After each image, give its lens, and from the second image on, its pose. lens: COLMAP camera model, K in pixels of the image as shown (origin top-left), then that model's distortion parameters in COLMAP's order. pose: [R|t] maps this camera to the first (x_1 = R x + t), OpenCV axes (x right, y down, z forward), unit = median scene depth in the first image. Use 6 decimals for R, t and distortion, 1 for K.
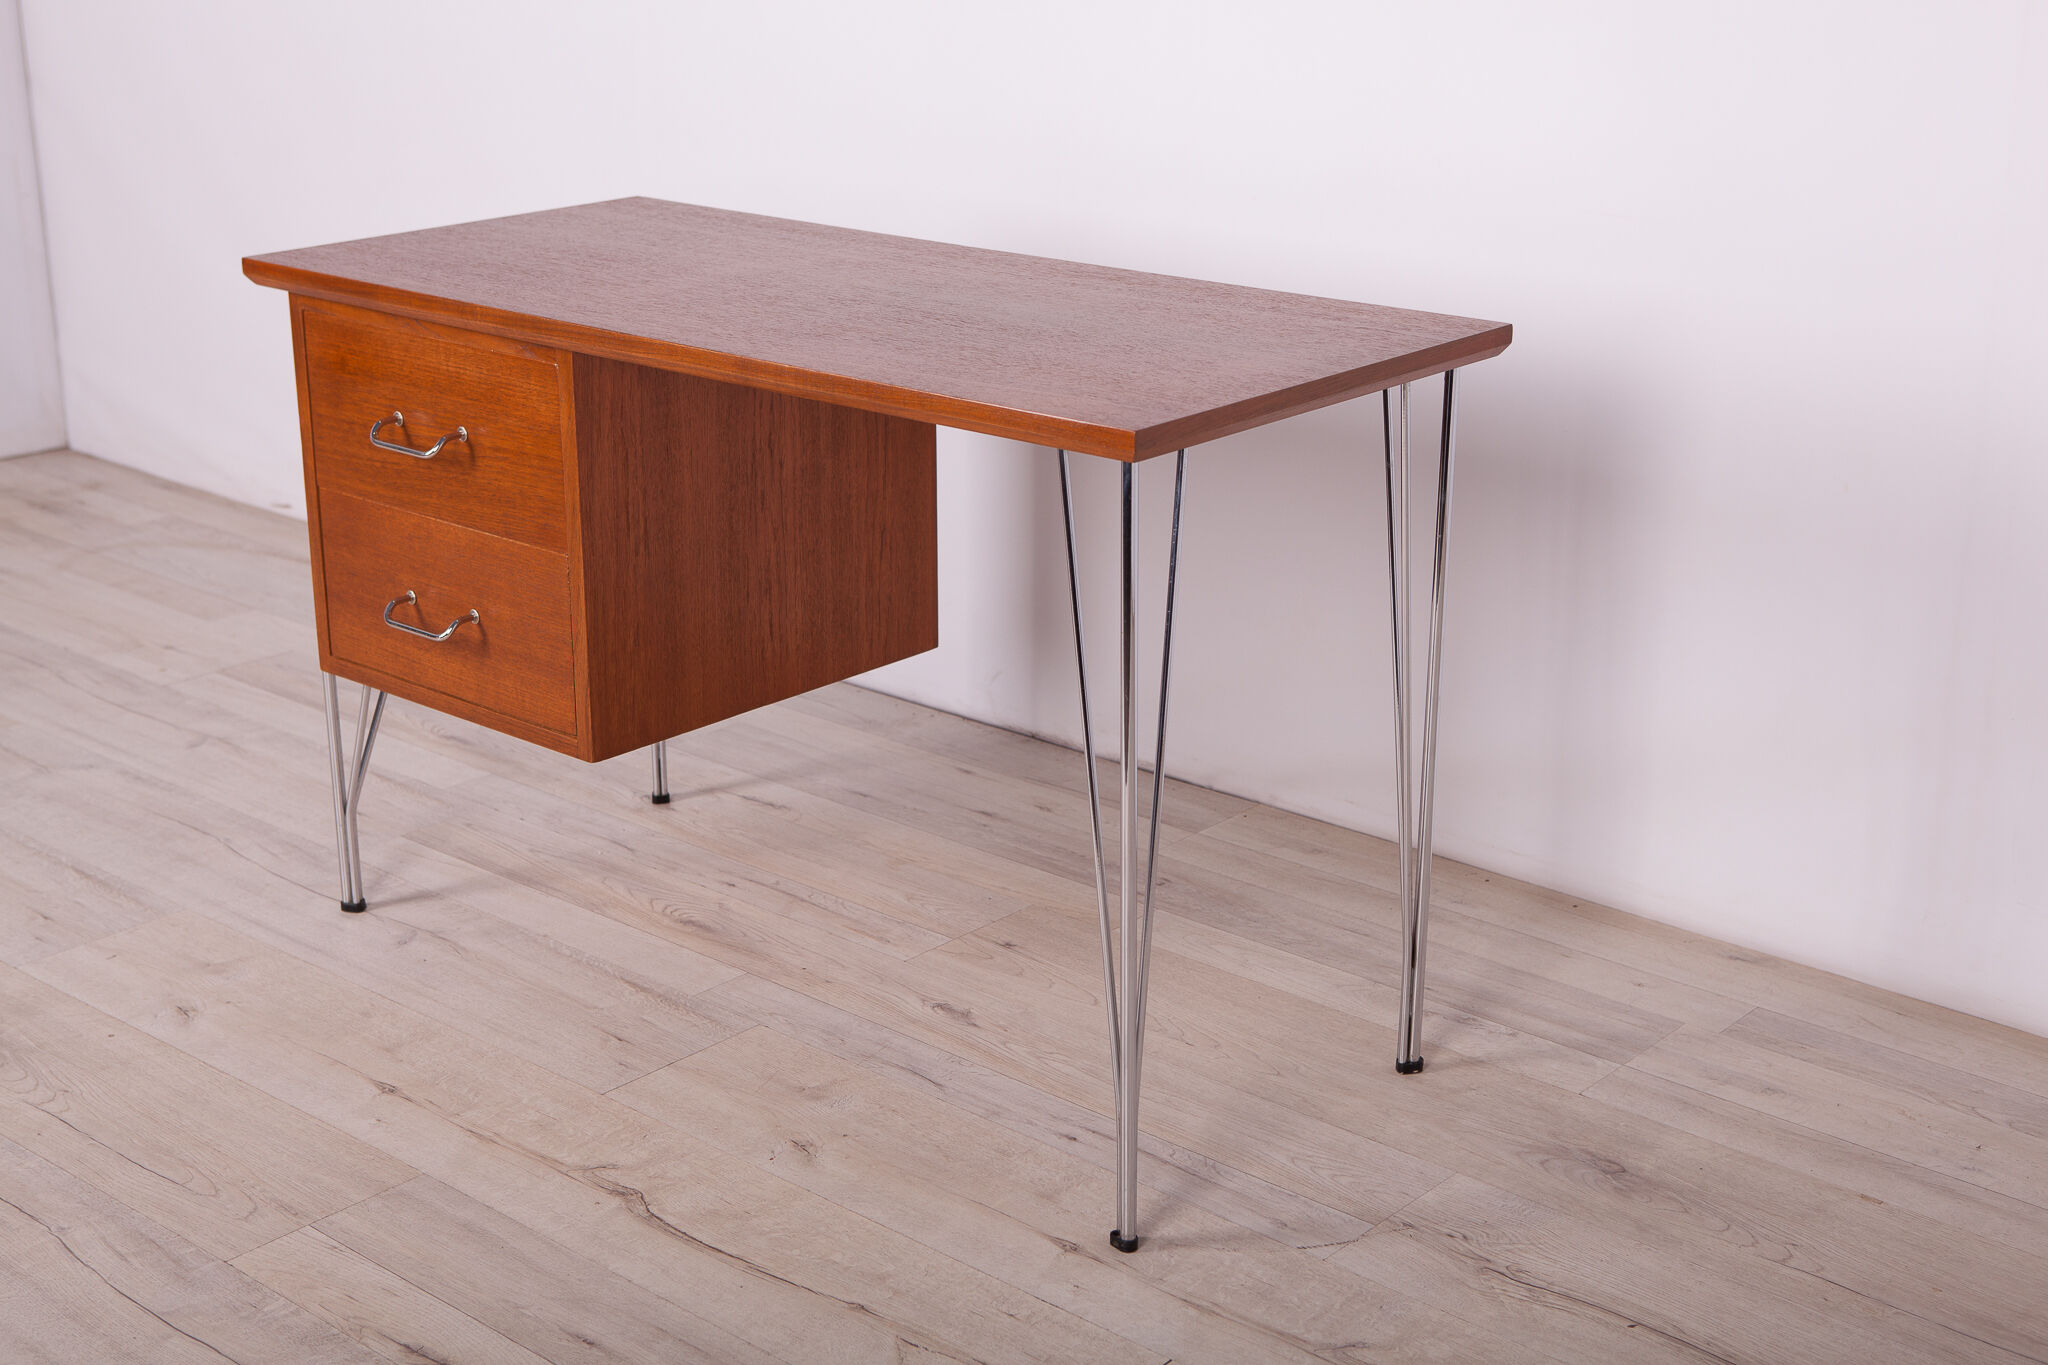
lens RADIAL K [[2828.8, 0, 1024.0], [0, 2828.8, 682.5], [0, 0, 1]] dist [0.017780, 0.045467]
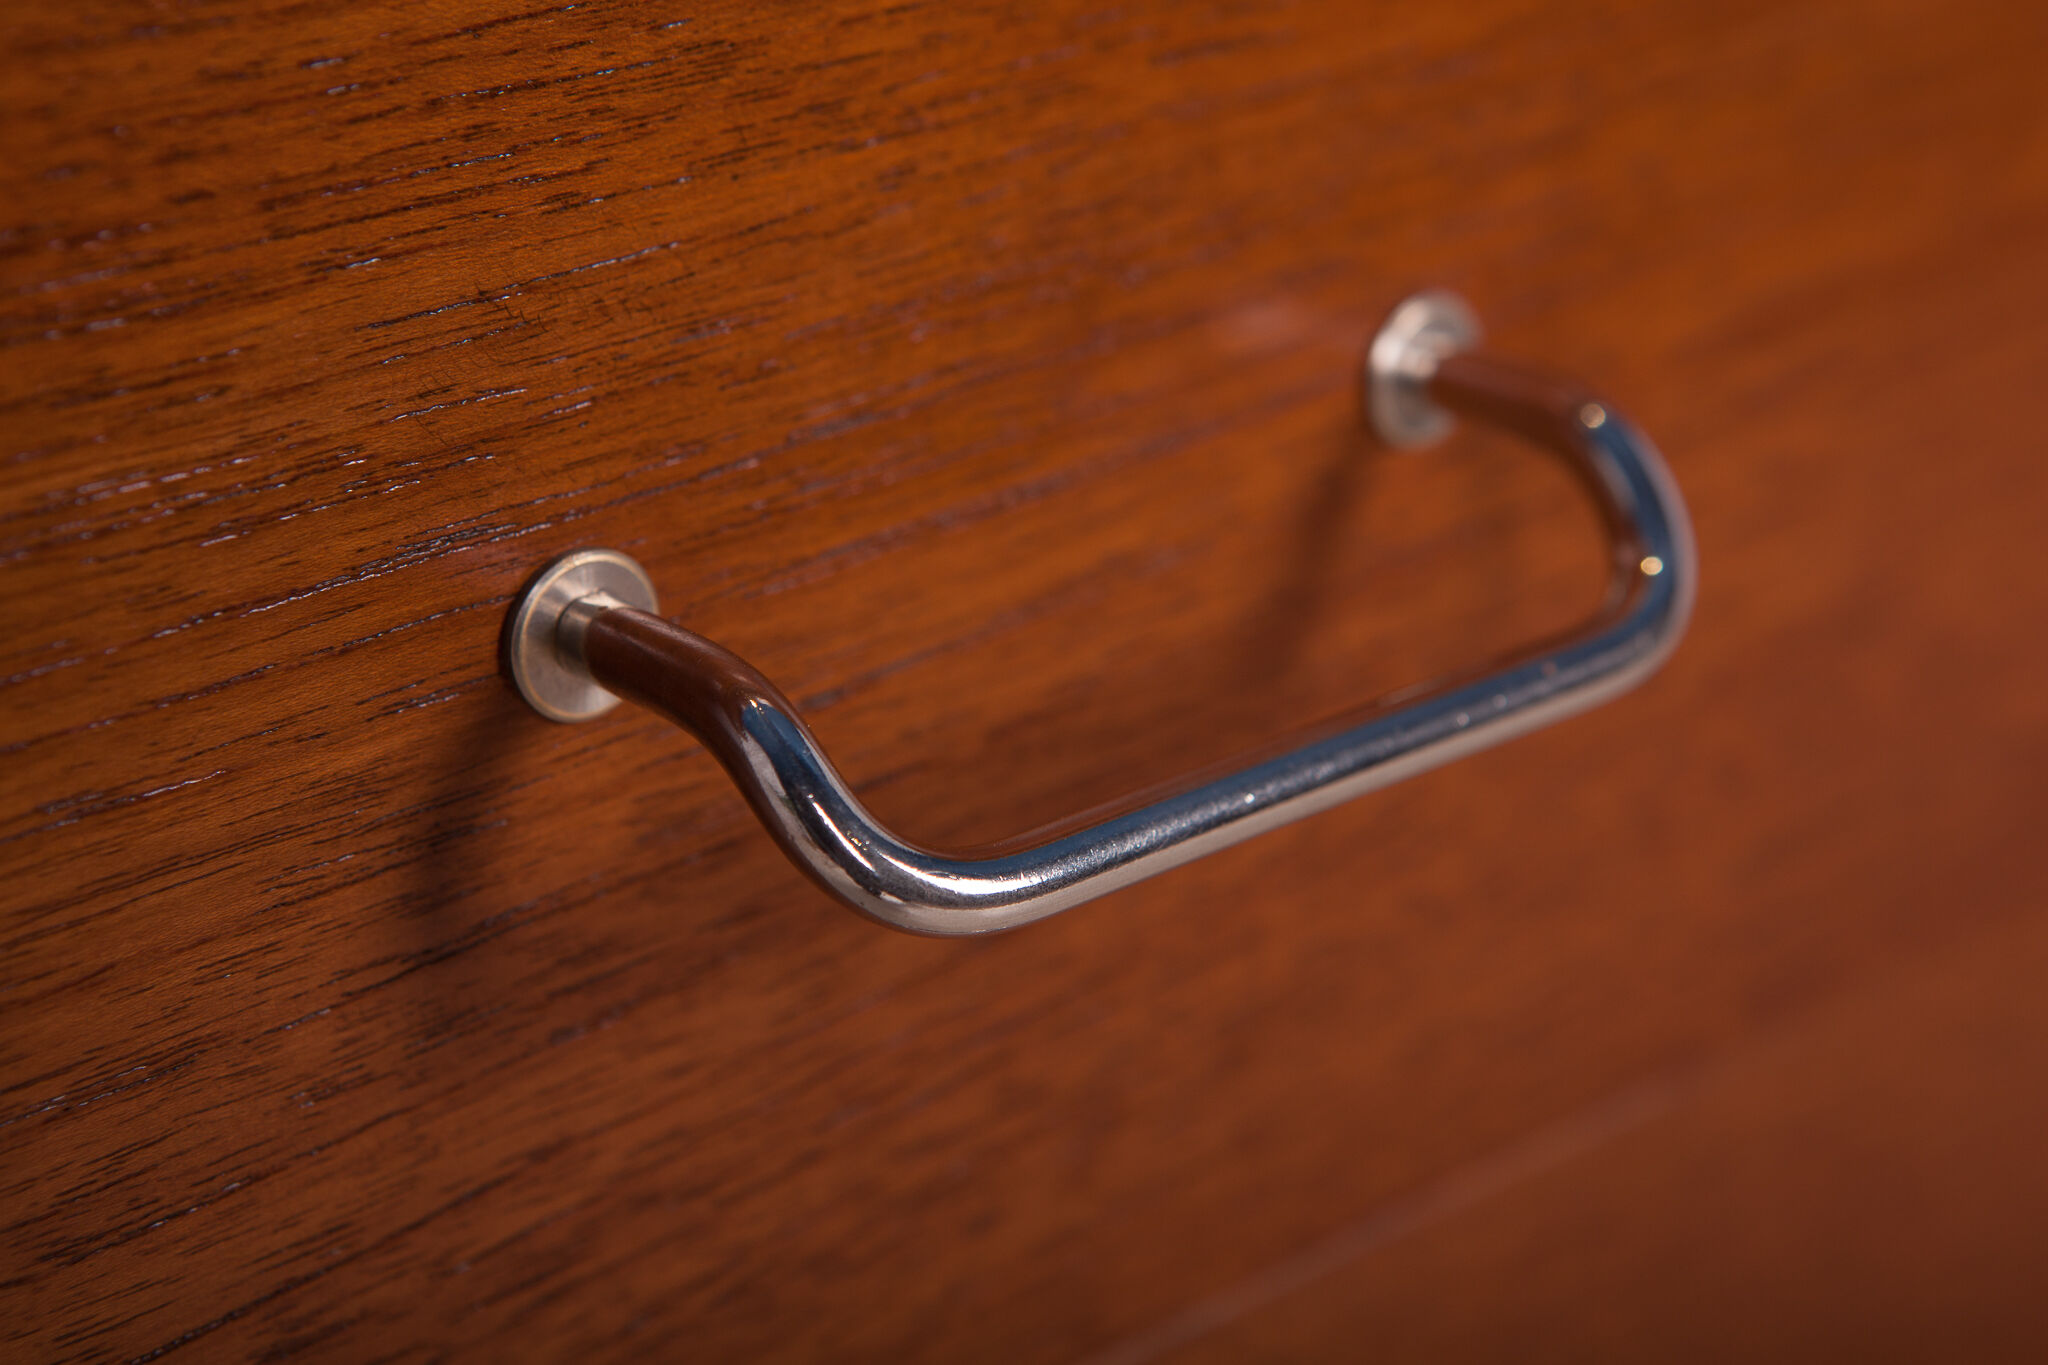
lens RADIAL K [[3922.6, 0, 1024.0], [0, 3922.6, 682.5], [0, 0, 1]] dist [0.301630, -0.053290]
pose [[0.137009, -0.368464, 0.919491, -0.335046], [0.340885, 0.889087, 0.305487, -0.126121], [-0.930068, 0.271586, 0.247417, 0.981670]]
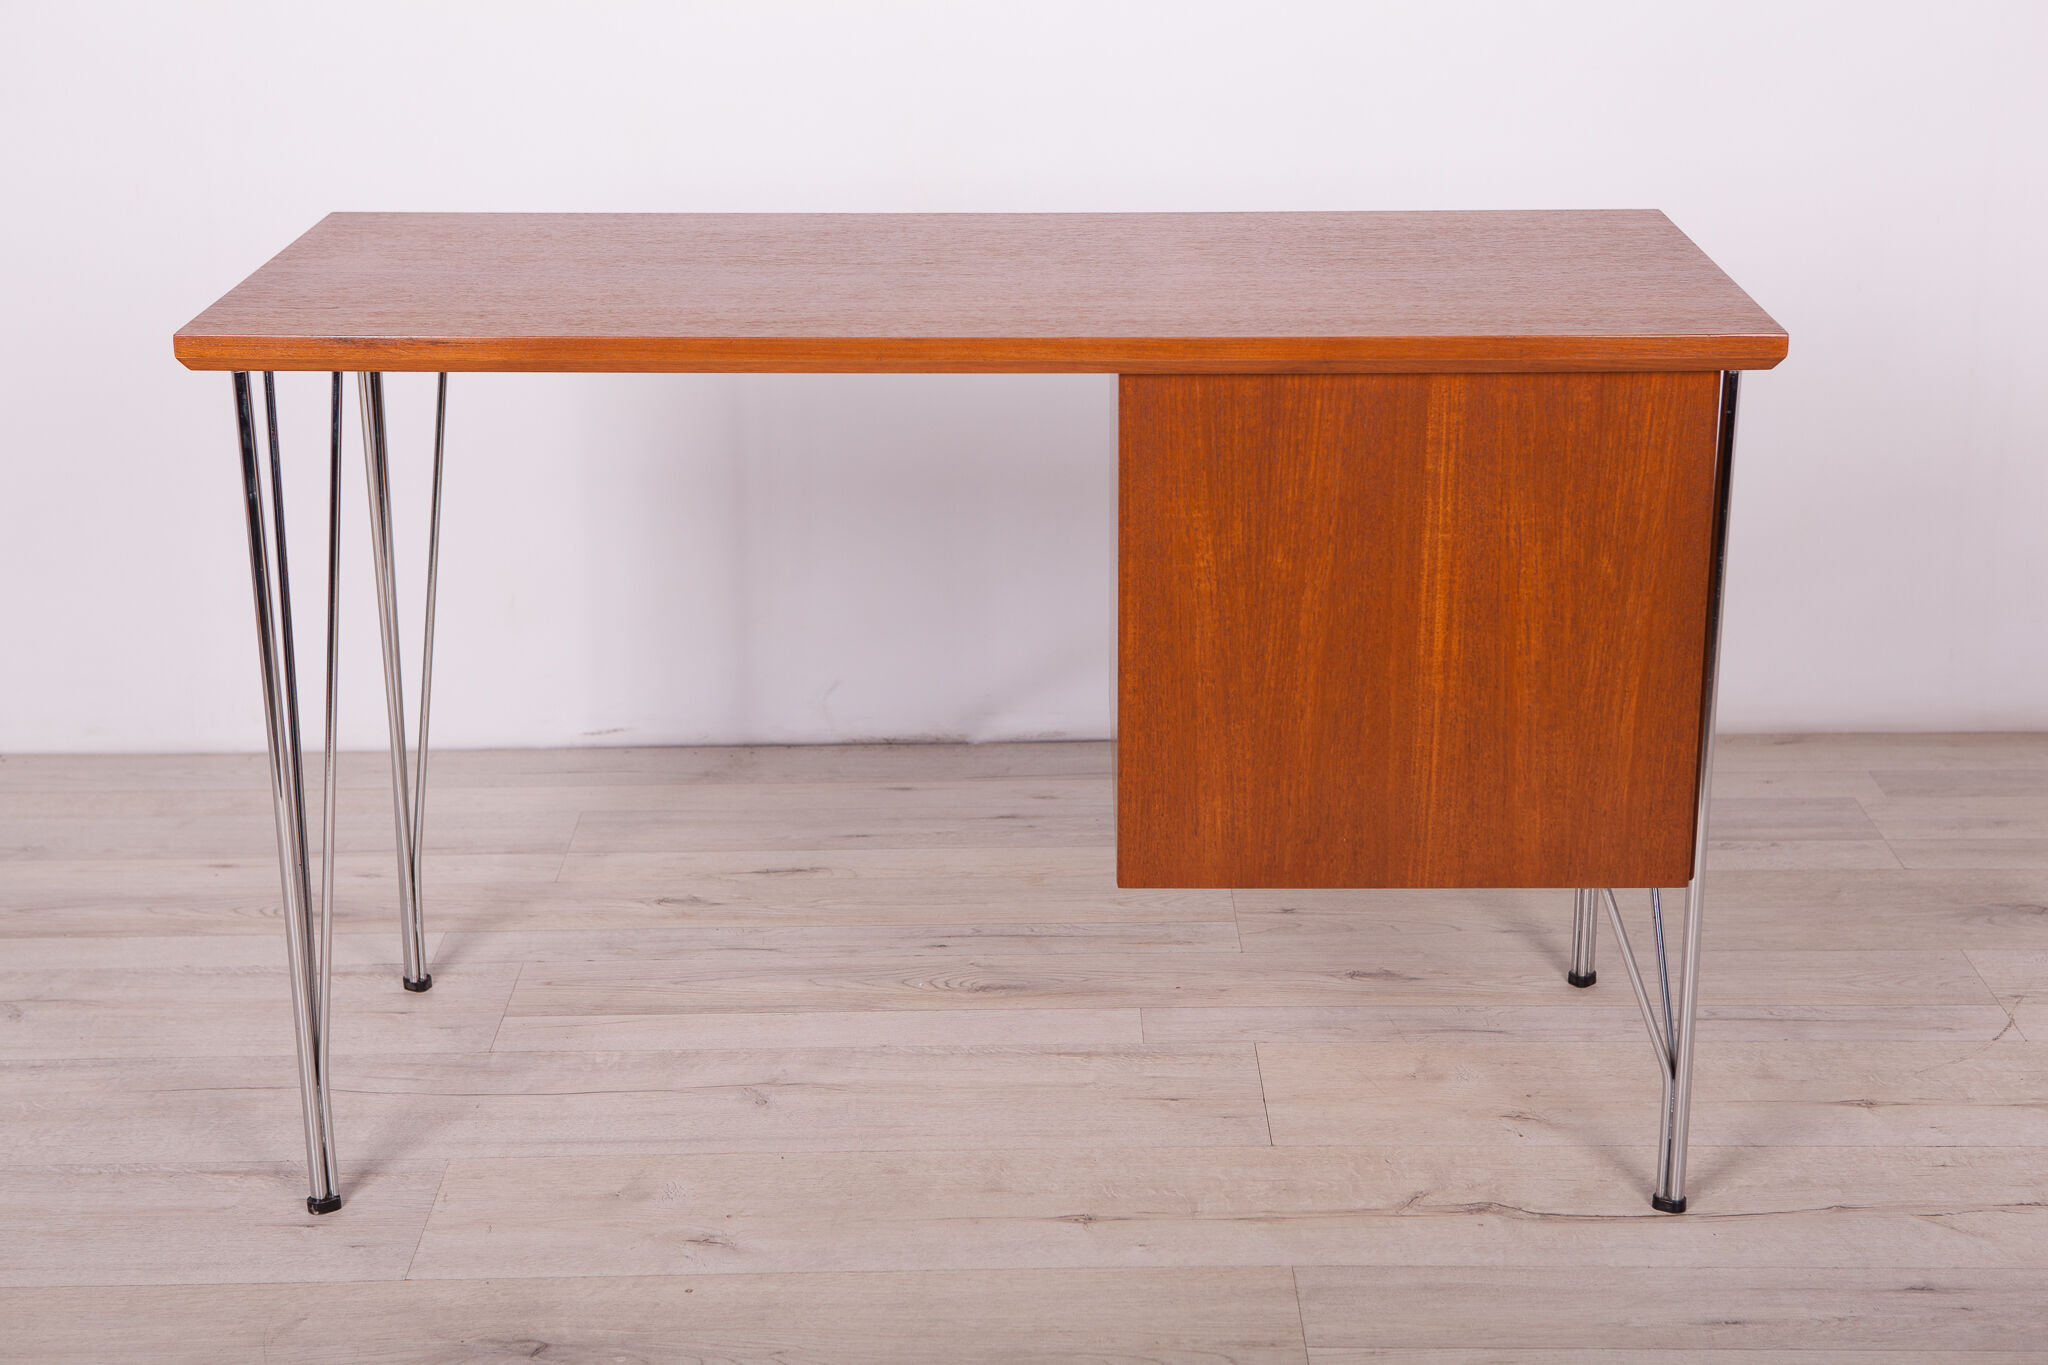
lens RADIAL K [[3178.0, 0, 1024.0], [0, 3178.0, 682.5], [0, 0, 1]] dist [0.068390, -0.012469]
pose [[0.756439, -0.217044, 0.617003, -0.772823], [0.222210, 0.972506, 0.069673, -0.079740], [-0.615161, 0.084401, 0.783871, 0.251422]]
